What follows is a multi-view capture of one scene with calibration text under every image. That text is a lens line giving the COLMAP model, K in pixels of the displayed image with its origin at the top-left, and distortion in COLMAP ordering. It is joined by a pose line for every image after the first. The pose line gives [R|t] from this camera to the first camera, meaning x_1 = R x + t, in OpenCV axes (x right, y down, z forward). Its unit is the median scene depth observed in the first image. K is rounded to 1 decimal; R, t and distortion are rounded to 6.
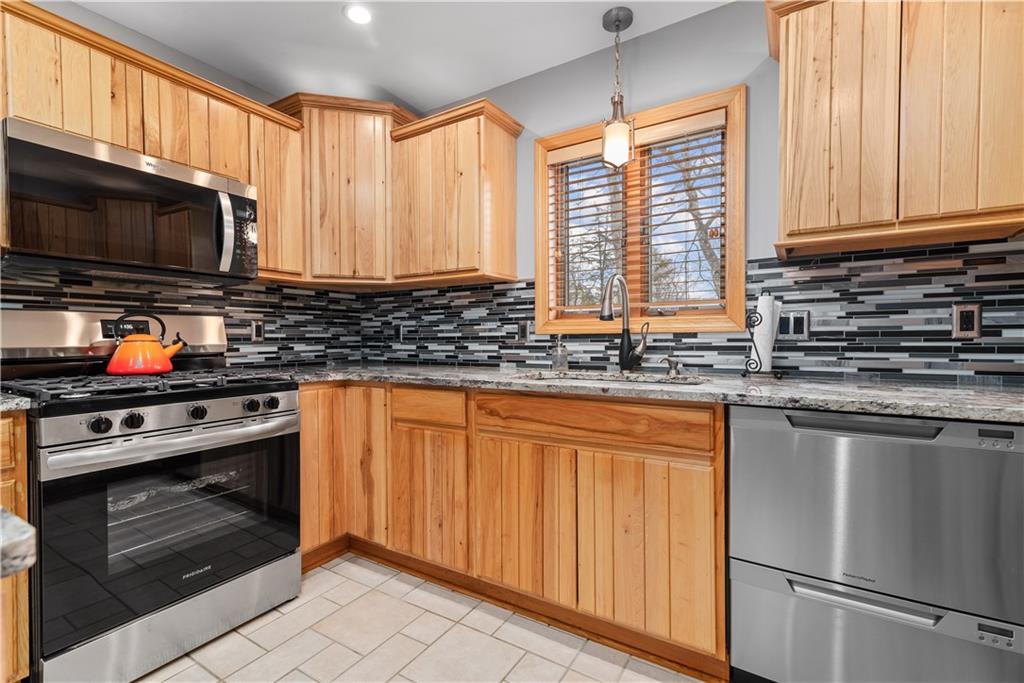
lens RADIAL K [[463.4, 0, 512.0], [0, 463.4, 341.5], [0, 0, 1]] dist [0.024608, -0.000645]
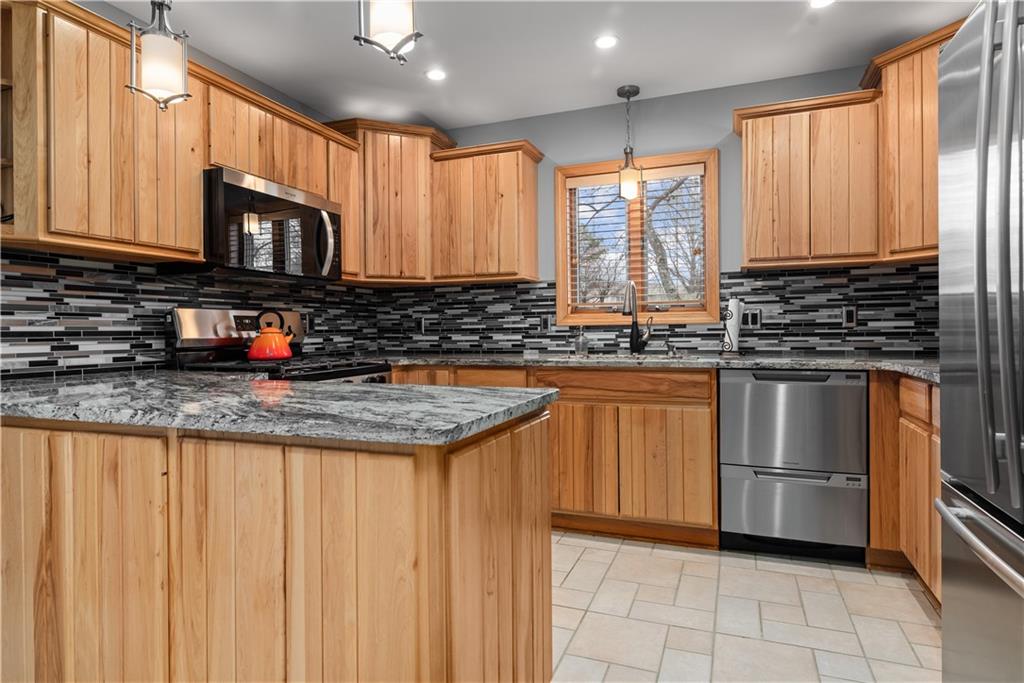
lens RADIAL K [[590.4, 0, 511.7], [0, 590.4, 328.8], [0, 0, 1]] dist [0.036131, 0.000730]
pose [[0.981919, -0.005697, 0.189216, -0.406110], [0.007483, 0.999934, -0.008725, 0.005381], [-0.189154, 0.009983, 0.981897, -0.569733]]
